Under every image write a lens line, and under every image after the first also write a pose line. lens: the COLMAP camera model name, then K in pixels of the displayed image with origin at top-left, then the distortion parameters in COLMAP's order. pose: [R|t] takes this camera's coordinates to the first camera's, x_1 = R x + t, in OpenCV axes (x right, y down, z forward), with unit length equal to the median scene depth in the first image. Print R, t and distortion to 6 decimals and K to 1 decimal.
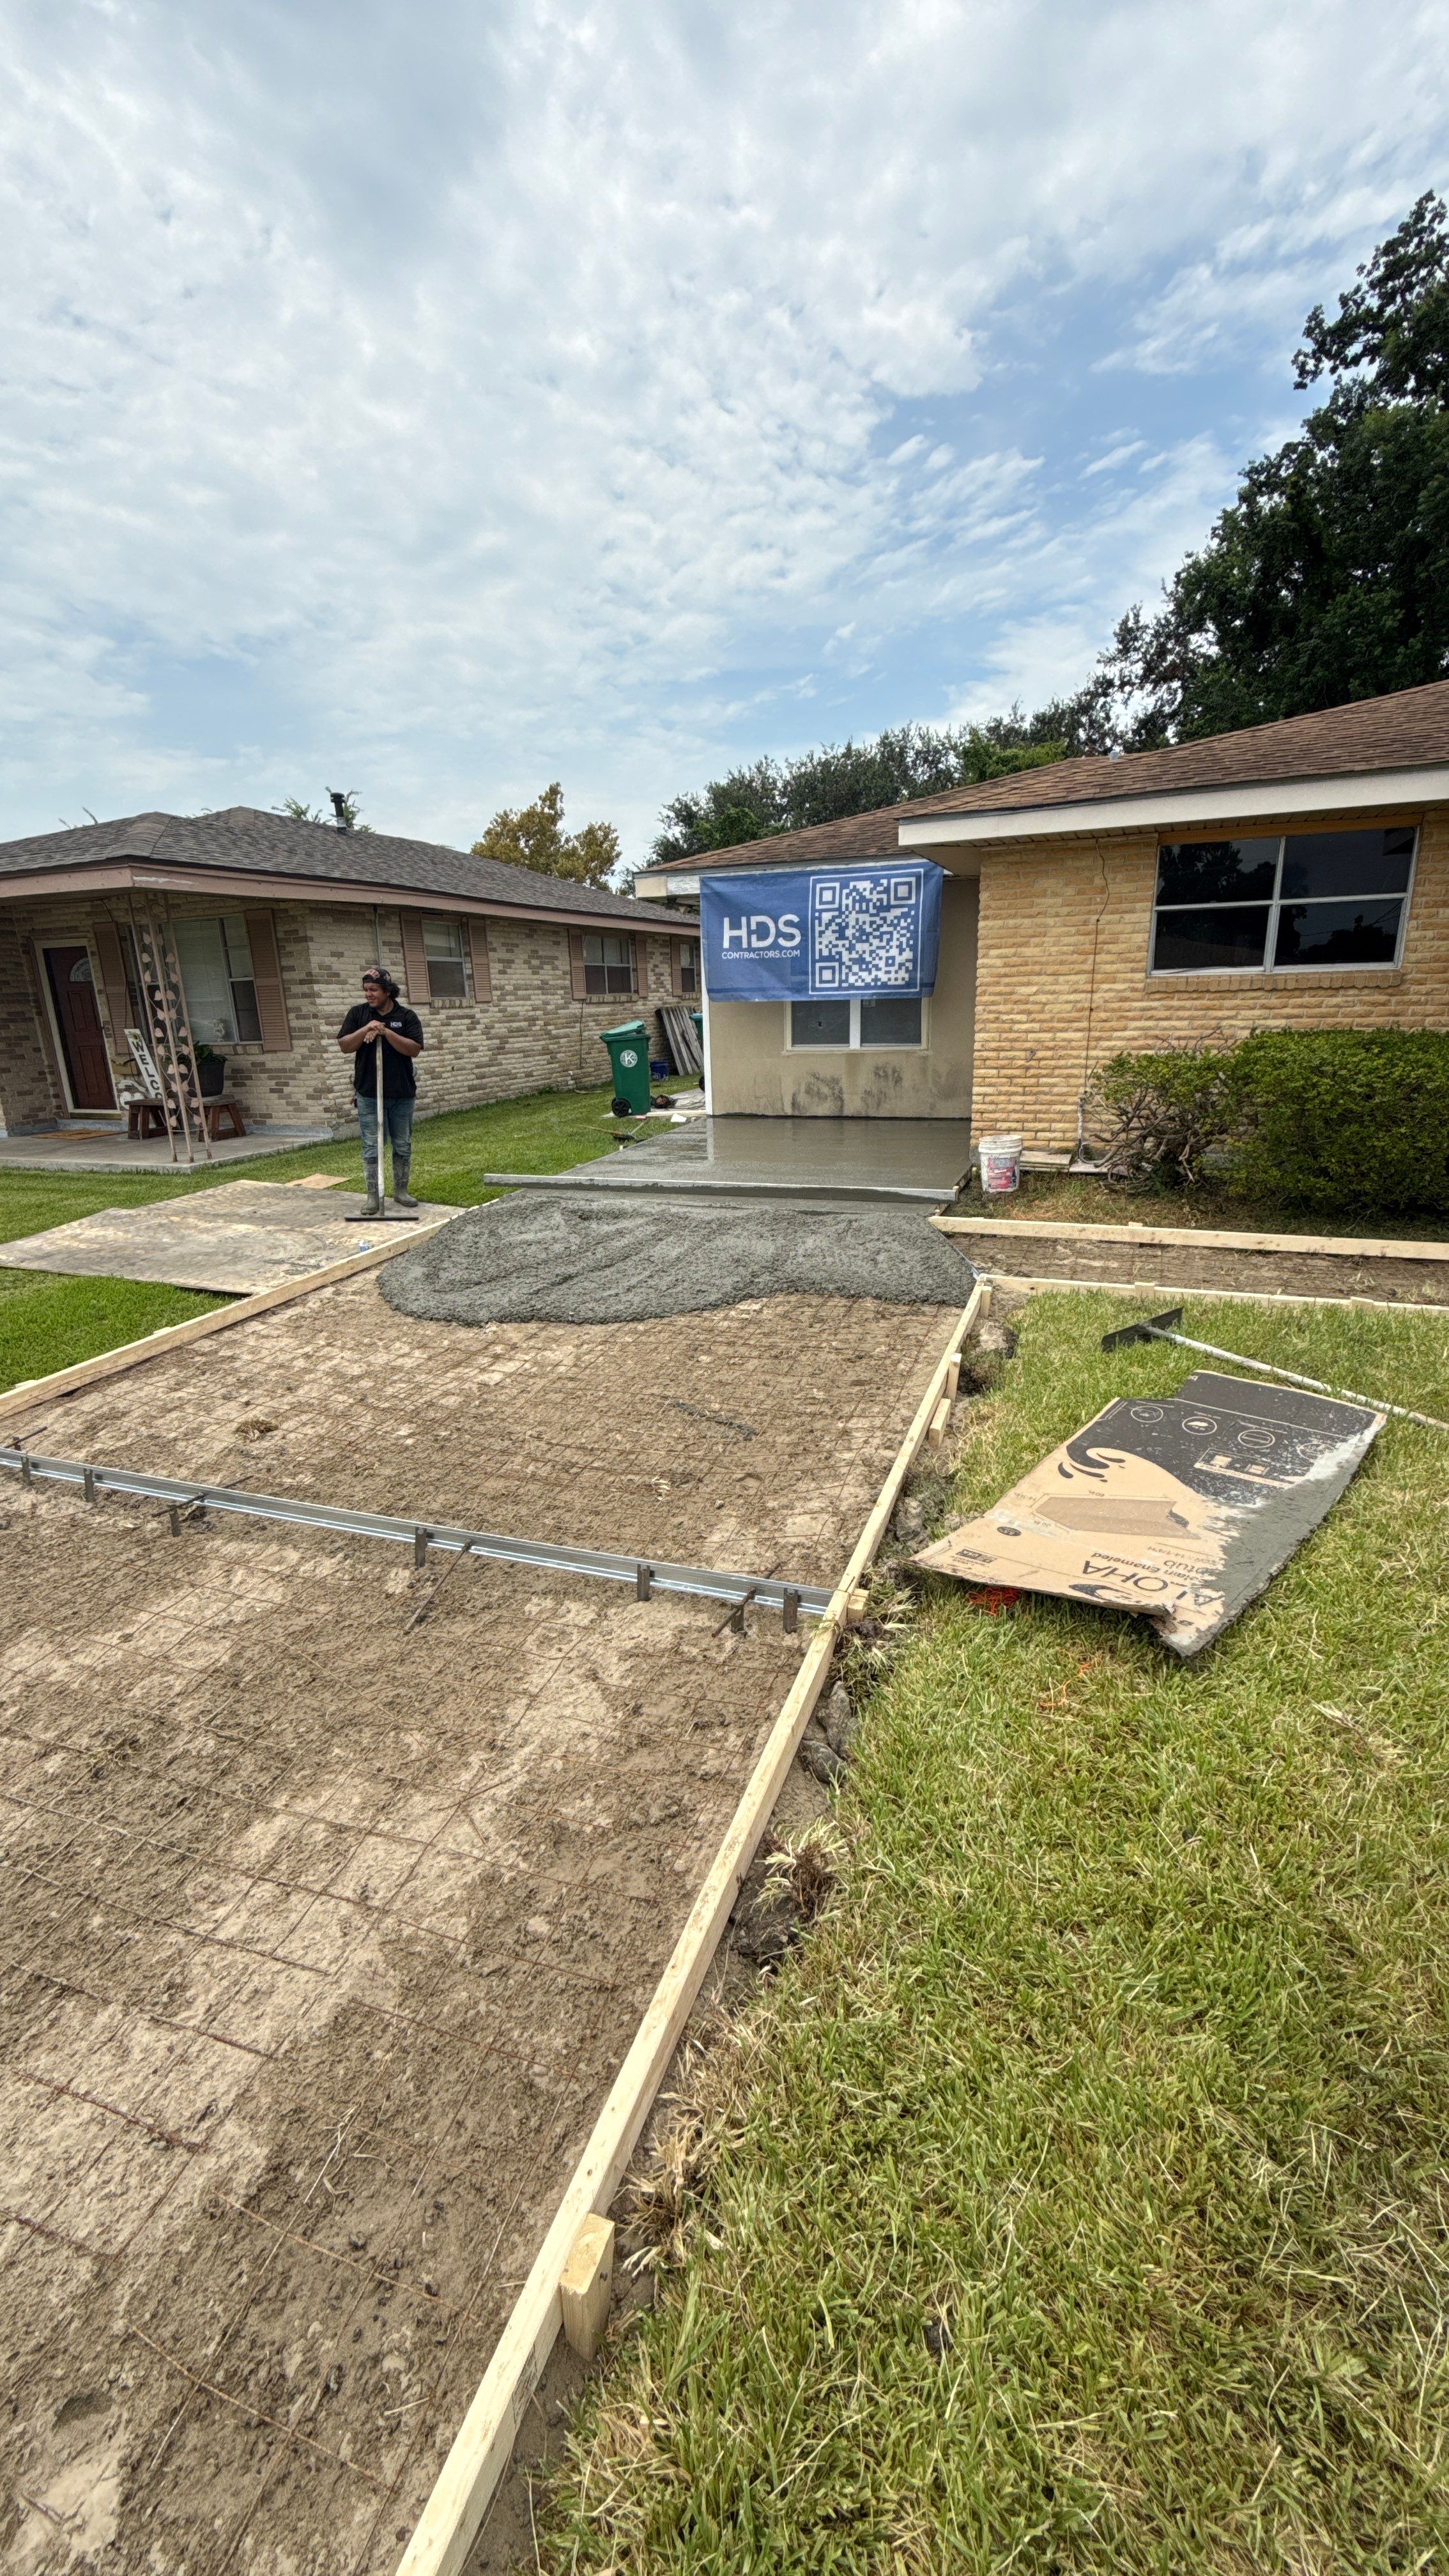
lens RADIAL K [[1024.5, 0, 721.8], [0, 1024.5, 1285.0], [0, 0, 1]] dist [-0.001049, -0.000280]
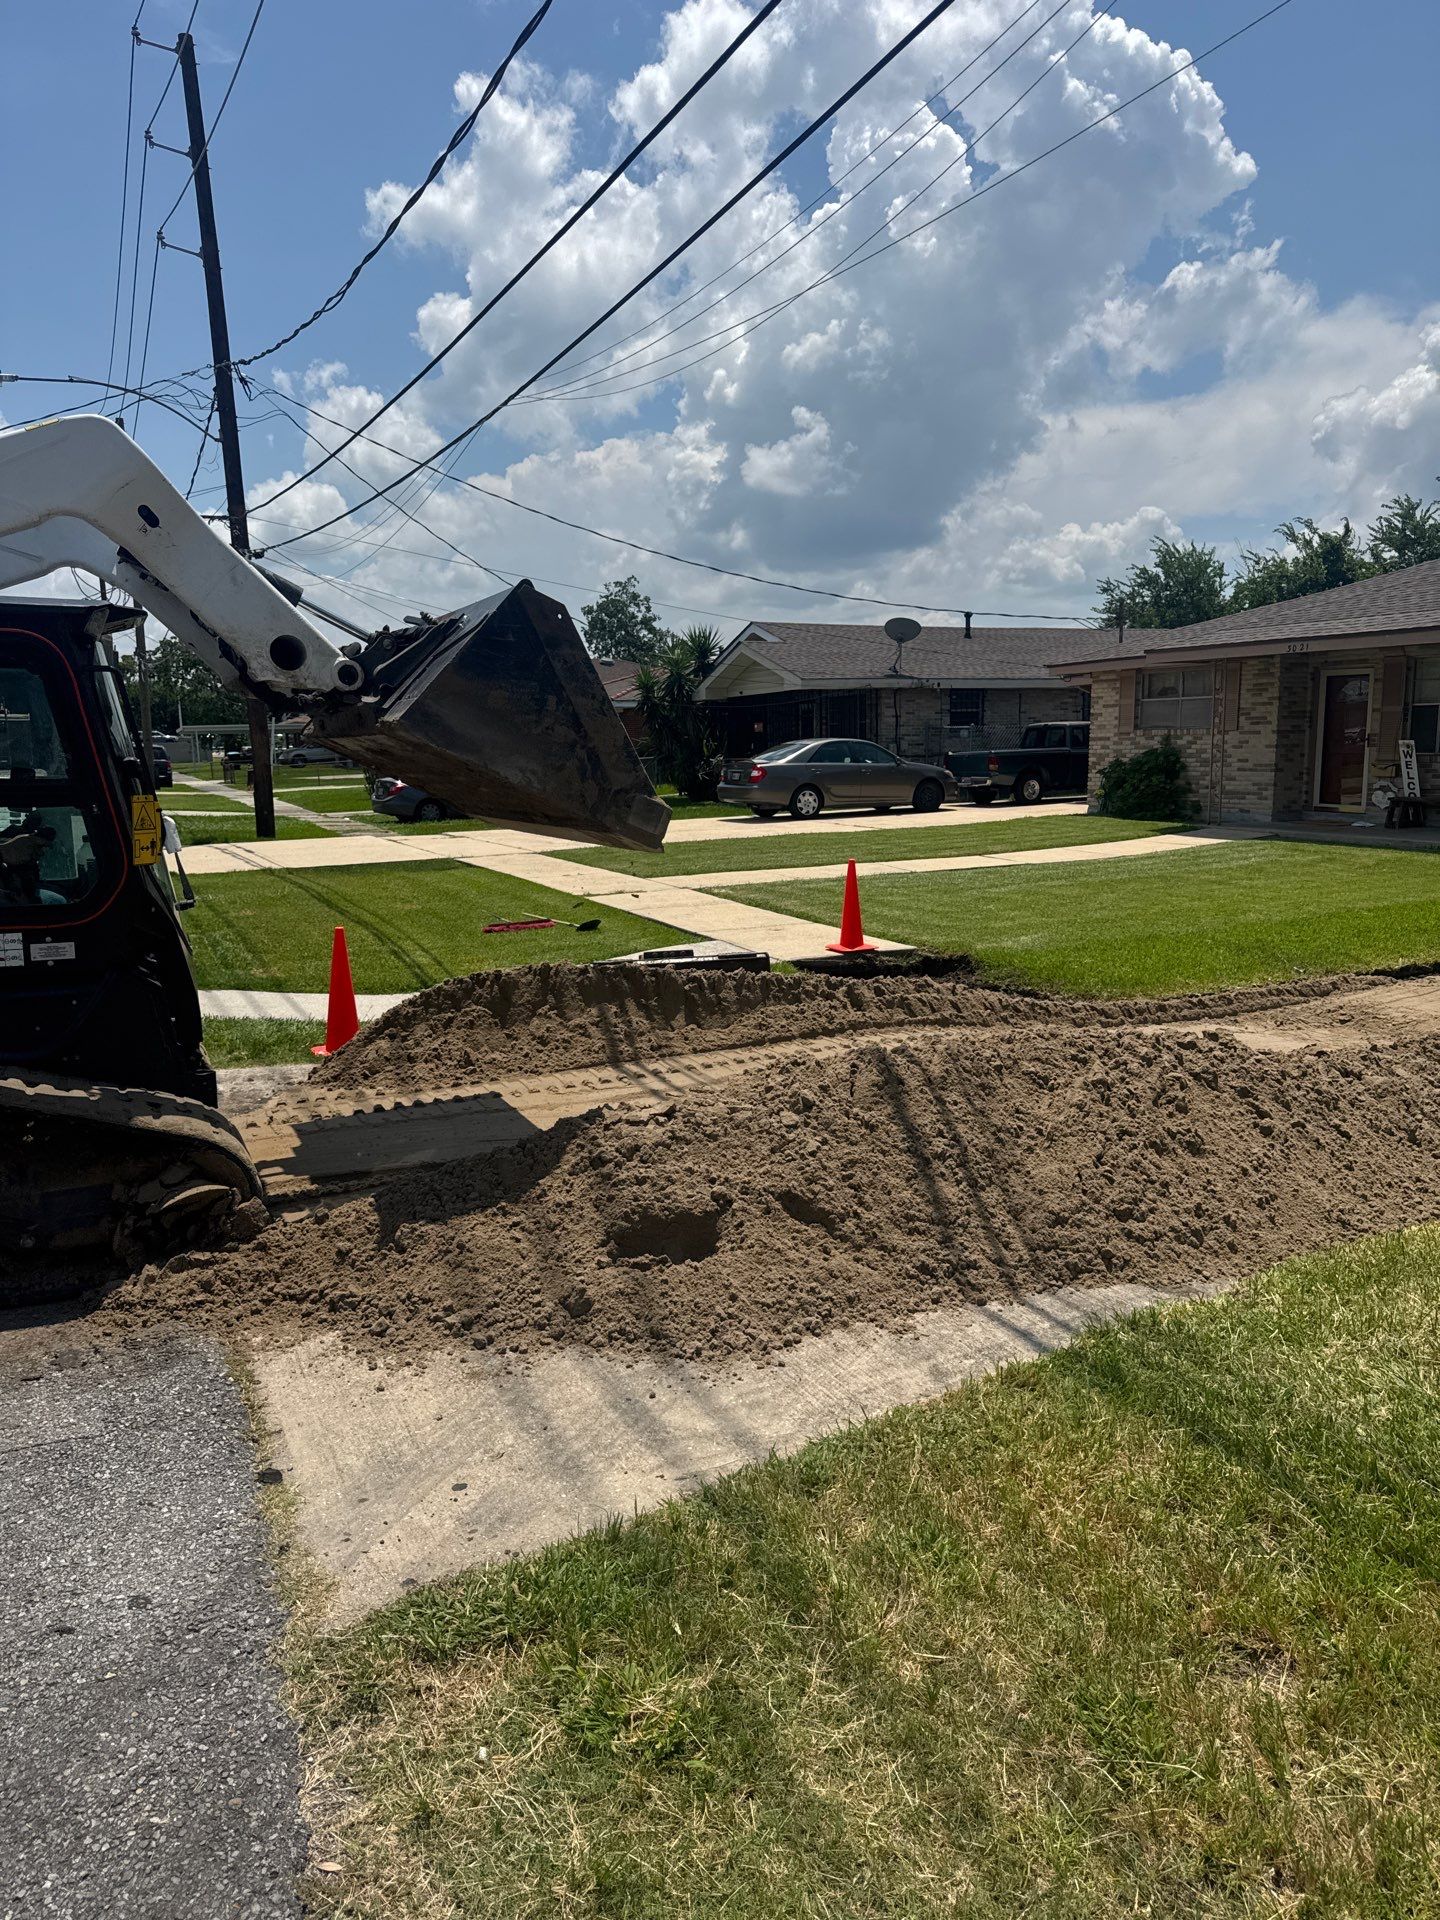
lens RADIAL K [[1341.3, 0, 720.0], [0, 1341.3, 960.0], [0, 0, 1]] dist [0.162885, -0.338832]
pose [[0.735465, 0.131845, -0.664611, -0.055677], [-0.192823, 0.981054, -0.018760, 0.204611], [0.649546, 0.141950, 0.746954, -0.746220]]
